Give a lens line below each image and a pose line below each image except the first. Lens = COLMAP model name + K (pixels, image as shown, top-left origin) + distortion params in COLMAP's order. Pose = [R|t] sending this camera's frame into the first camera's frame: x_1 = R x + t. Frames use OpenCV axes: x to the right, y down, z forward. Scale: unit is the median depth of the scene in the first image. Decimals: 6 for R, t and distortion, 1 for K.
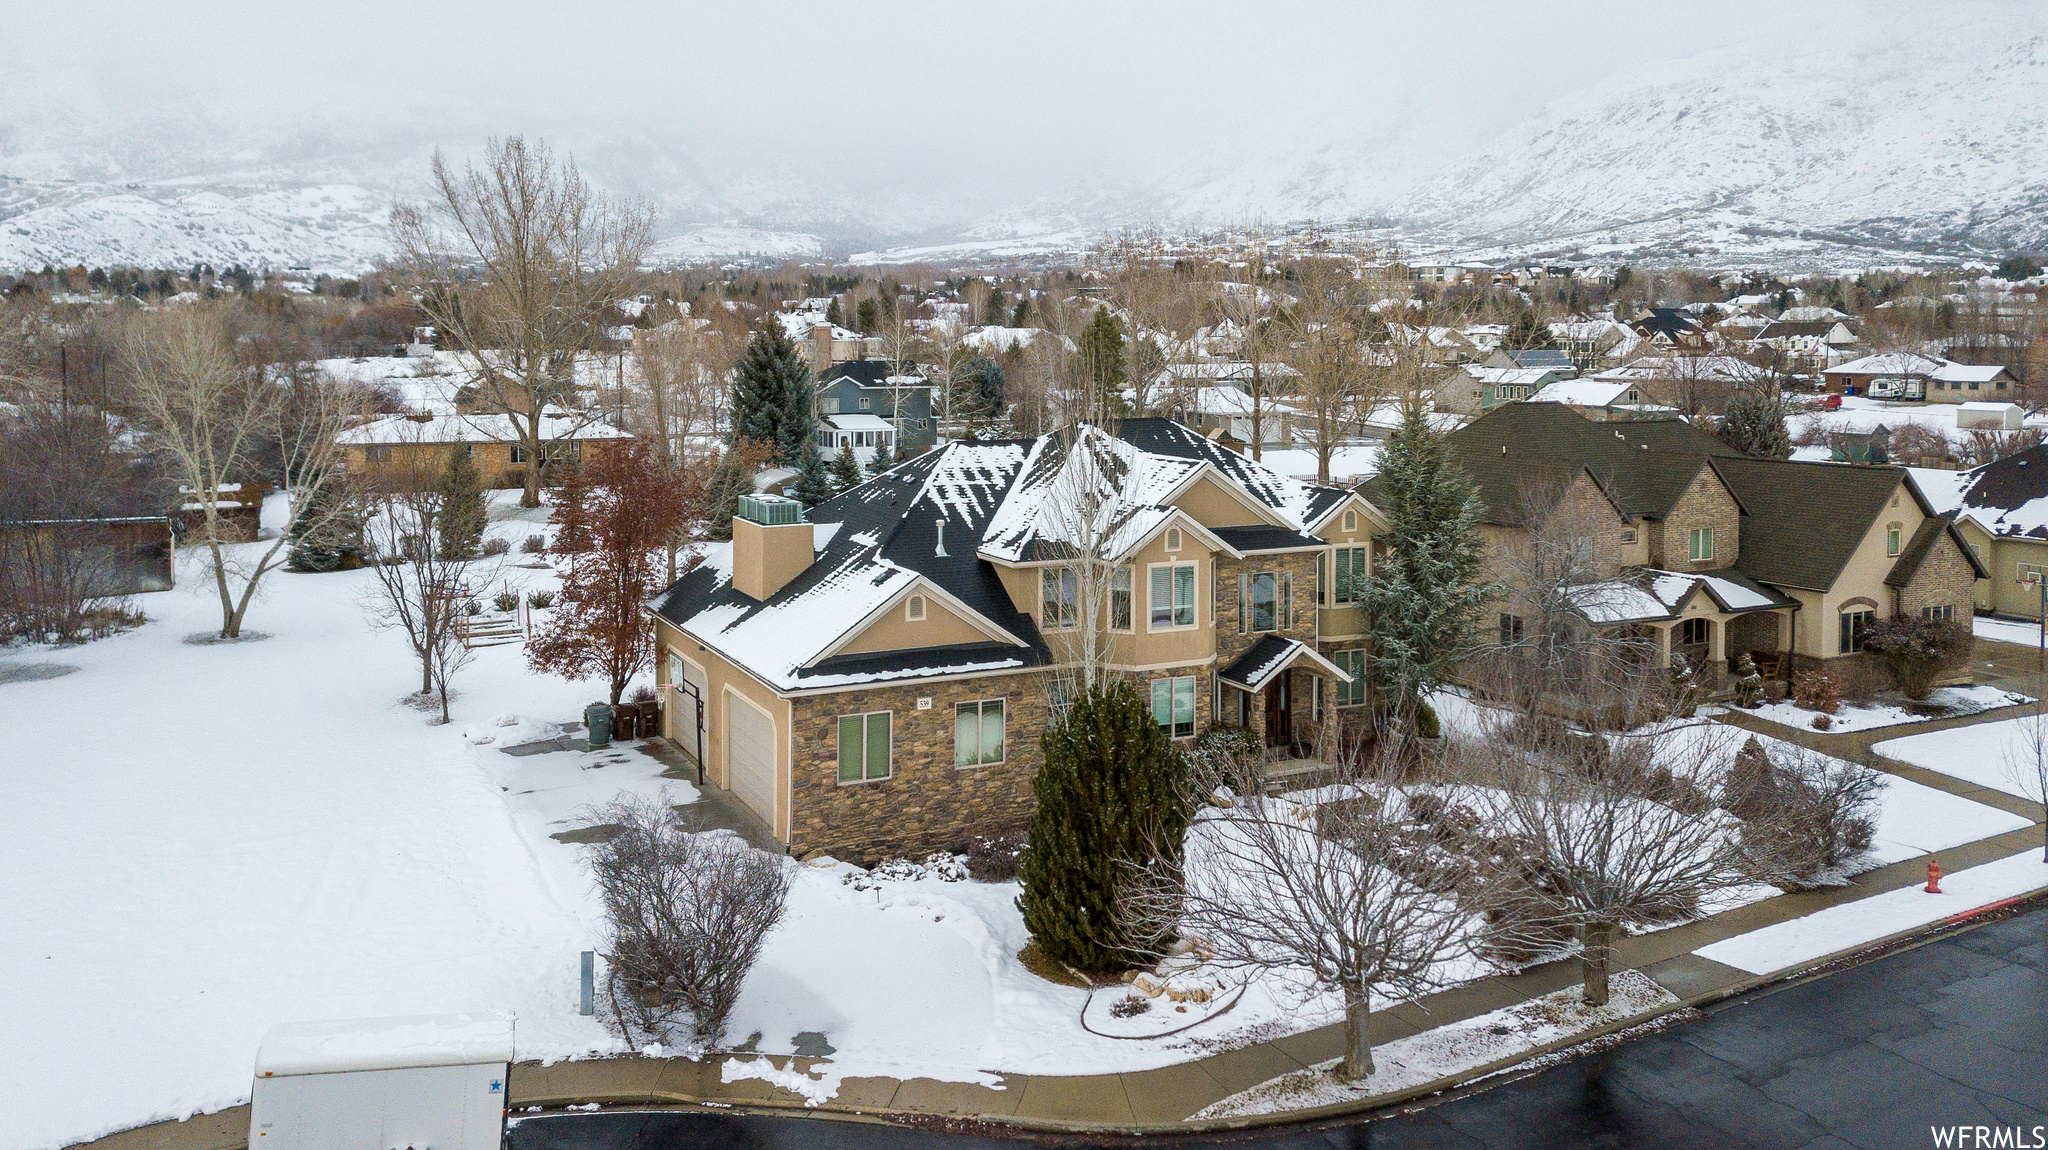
lens RADIAL K [[1590.4, 0, 1026.6], [0, 1590.4, 387.8], [0, 0, 1]] dist [0.032456, -0.000431]
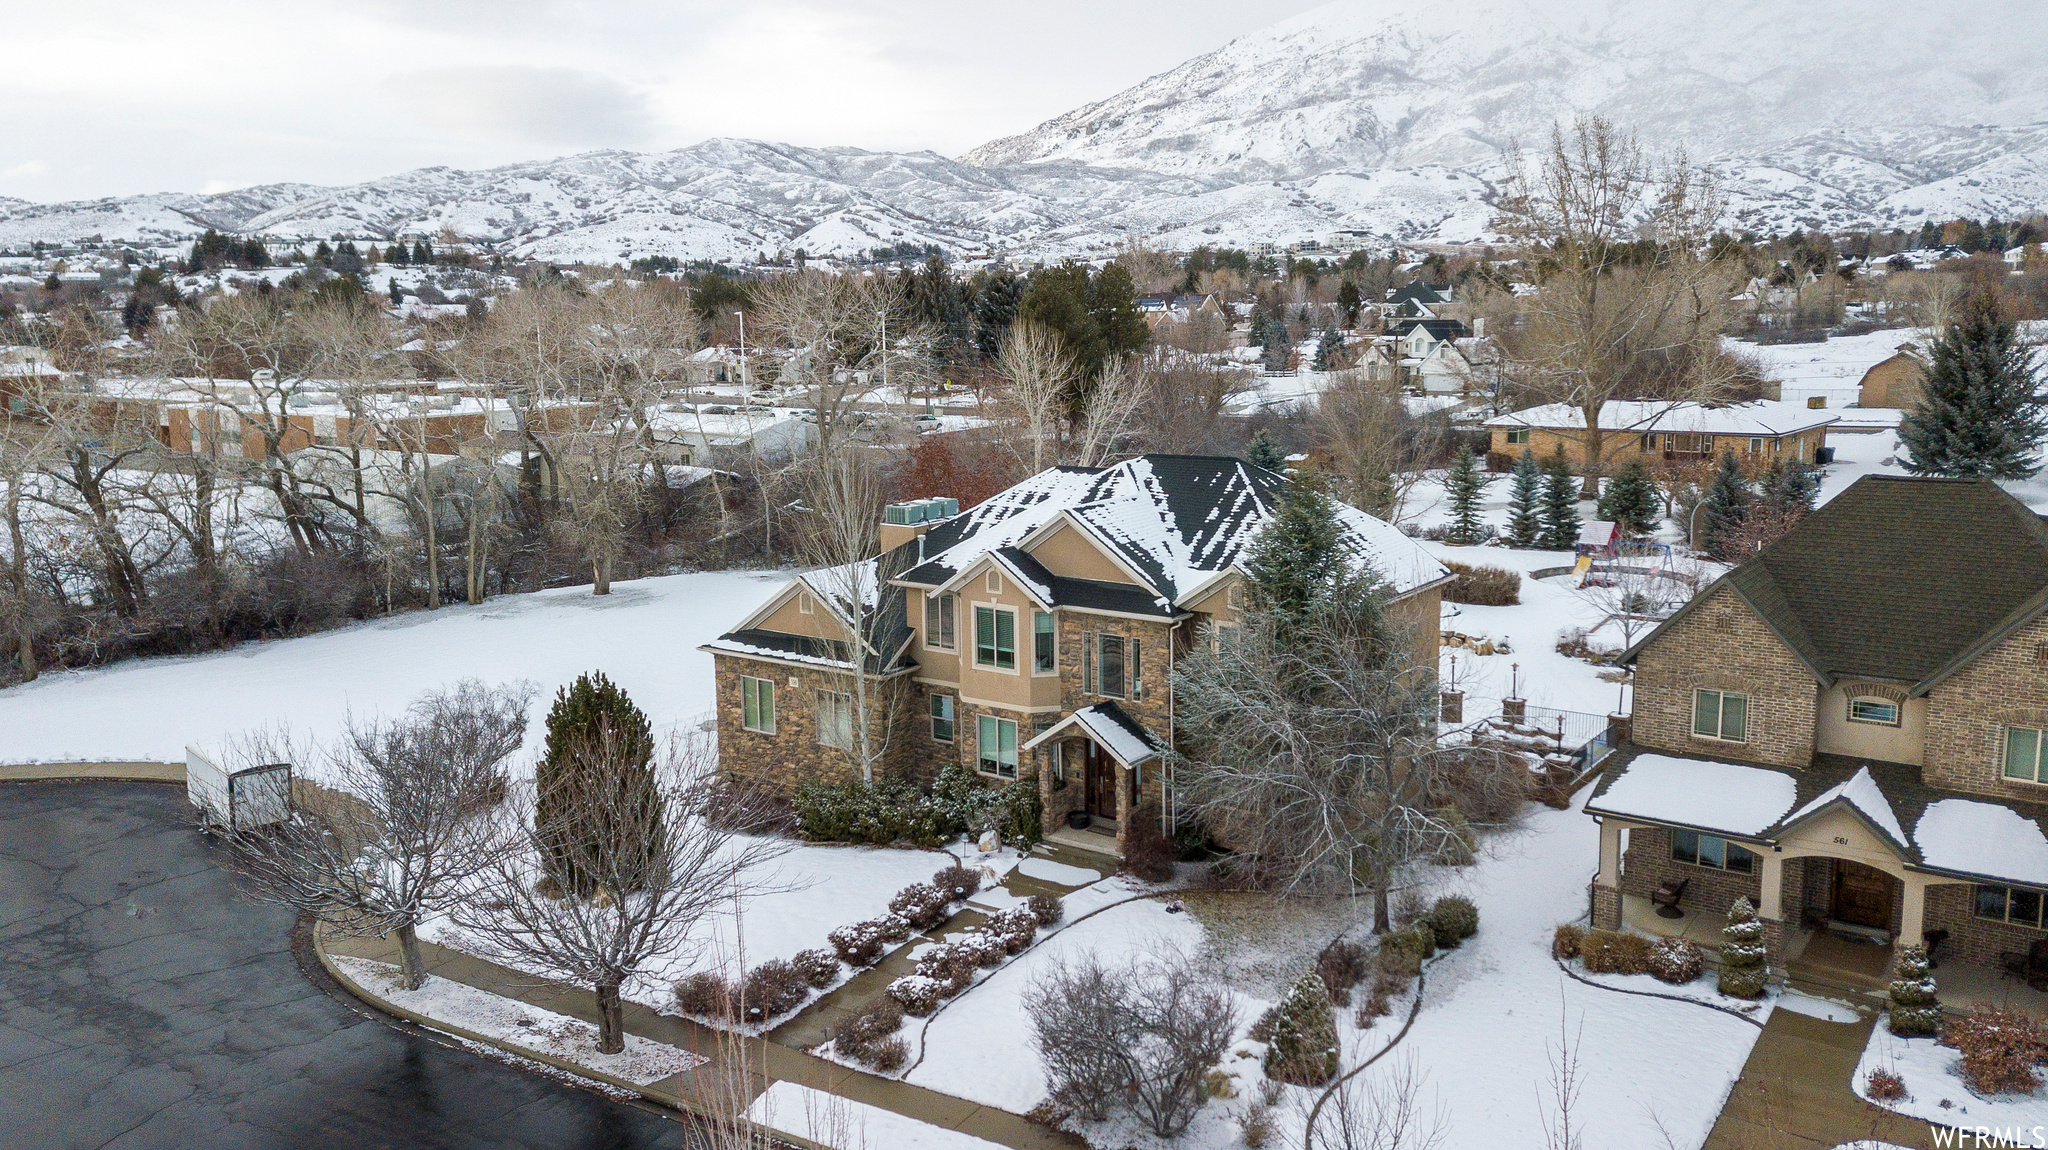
lens RADIAL K [[1590.4, 0, 1024.0], [0, 1590.4, 575.0], [0, 0, 1]] dist [0.038494, 0.002180]
pose [[0.460237, 0.139544, -0.876761, 1.024745], [-0.012061, 0.988462, 0.150991, -0.062237], [0.887714, -0.058917, 0.456610, 0.596312]]
